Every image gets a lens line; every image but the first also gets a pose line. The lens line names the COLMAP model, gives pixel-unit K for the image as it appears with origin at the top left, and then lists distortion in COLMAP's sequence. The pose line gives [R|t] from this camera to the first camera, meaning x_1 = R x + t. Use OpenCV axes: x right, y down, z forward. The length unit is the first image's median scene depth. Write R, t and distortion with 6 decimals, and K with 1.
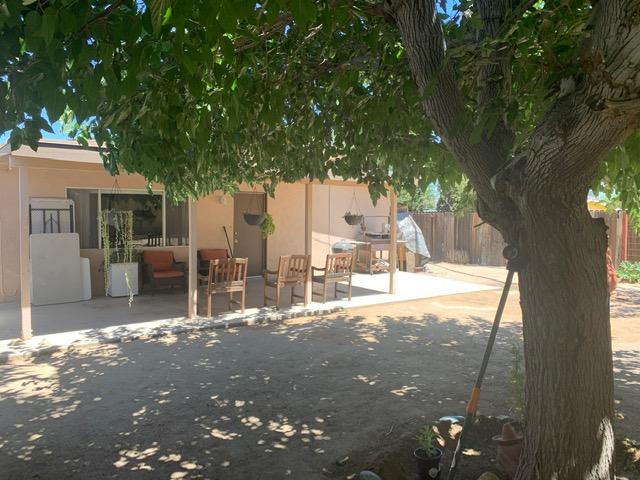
lens RADIAL K [[500.2, 0, 314.3], [0, 500.2, 237.7], [0, 0, 1]] dist [0.055317, -0.023853]
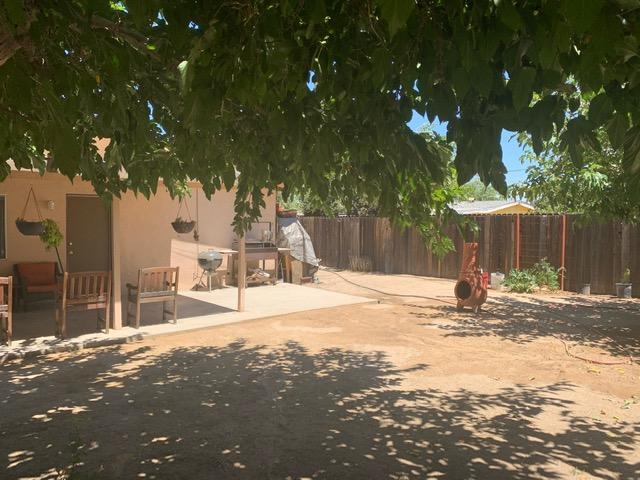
lens RADIAL K [[500.2, 0, 320.7], [0, 500.2, 236.8], [0, 0, 1]] dist [0.055317, -0.023853]
pose [[0.997780, -0.008091, 0.066098, 0.187507], [0.008687, 0.999924, -0.008745, -0.007489], [-0.066022, 0.009300, 0.997775, 0.095307]]
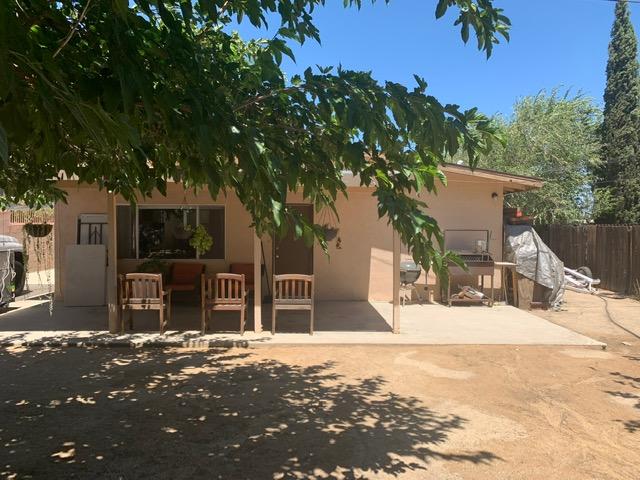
lens RADIAL K [[500.2, 0, 318.7], [0, 500.2, 242.3], [0, 0, 1]] dist [0.055317, -0.023853]
pose [[0.813144, 0.016569, -0.581826, 0.396250], [-0.027848, 0.999557, -0.010456, -0.010270], [0.581395, 0.024705, 0.813246, 0.252456]]
